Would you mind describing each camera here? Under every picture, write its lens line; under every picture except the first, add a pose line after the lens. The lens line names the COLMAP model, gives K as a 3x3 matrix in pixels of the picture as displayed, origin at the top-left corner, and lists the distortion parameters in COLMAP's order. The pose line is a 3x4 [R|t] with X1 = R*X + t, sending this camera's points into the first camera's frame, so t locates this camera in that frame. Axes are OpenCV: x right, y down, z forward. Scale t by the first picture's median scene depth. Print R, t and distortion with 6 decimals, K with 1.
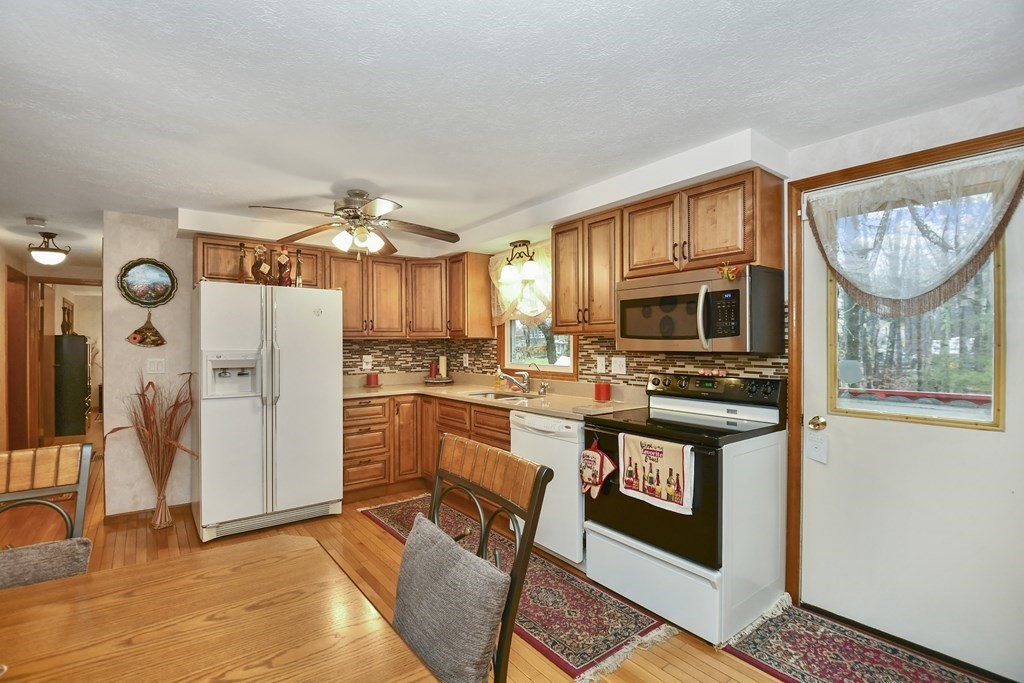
lens RADIAL K [[466.4, 0, 485.1], [0, 466.4, 342.4], [0, 0, 1]] dist [-0.000715, -0.000355]
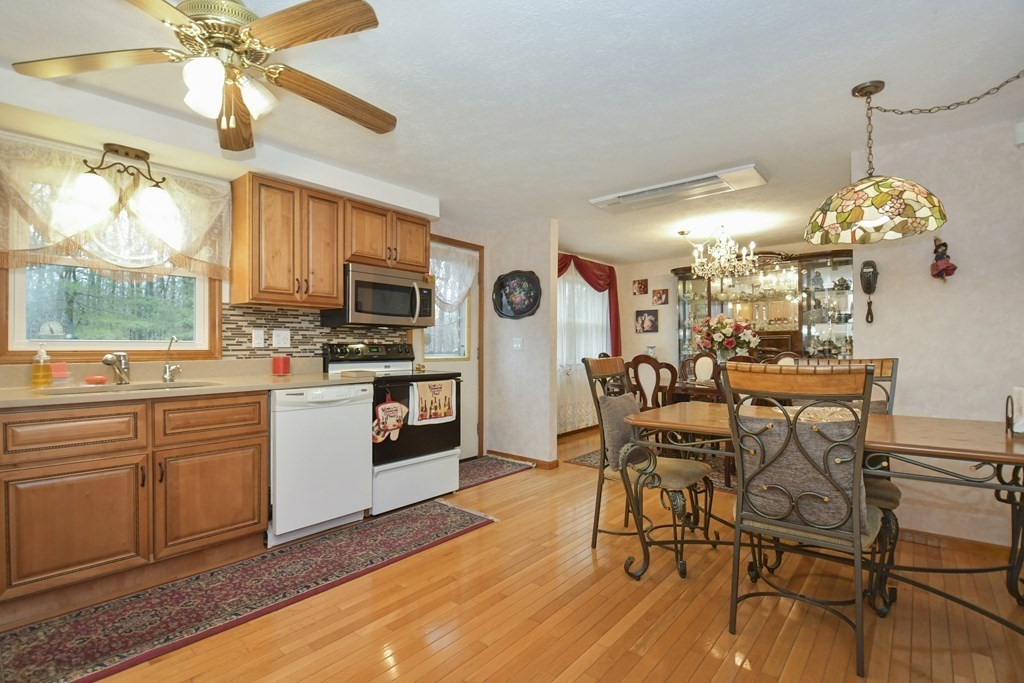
lens RADIAL K [[482.1, 0, 505.9], [0, 482.1, 349.5], [0, 0, 1]] dist [-0.000290, -0.018211]
pose [[-0.236198, -0.000091, 0.971705, -0.795066], [-0.002220, 0.999997, -0.000446, 0.069023], [-0.971702, -0.002263, -0.236198, 0.747116]]
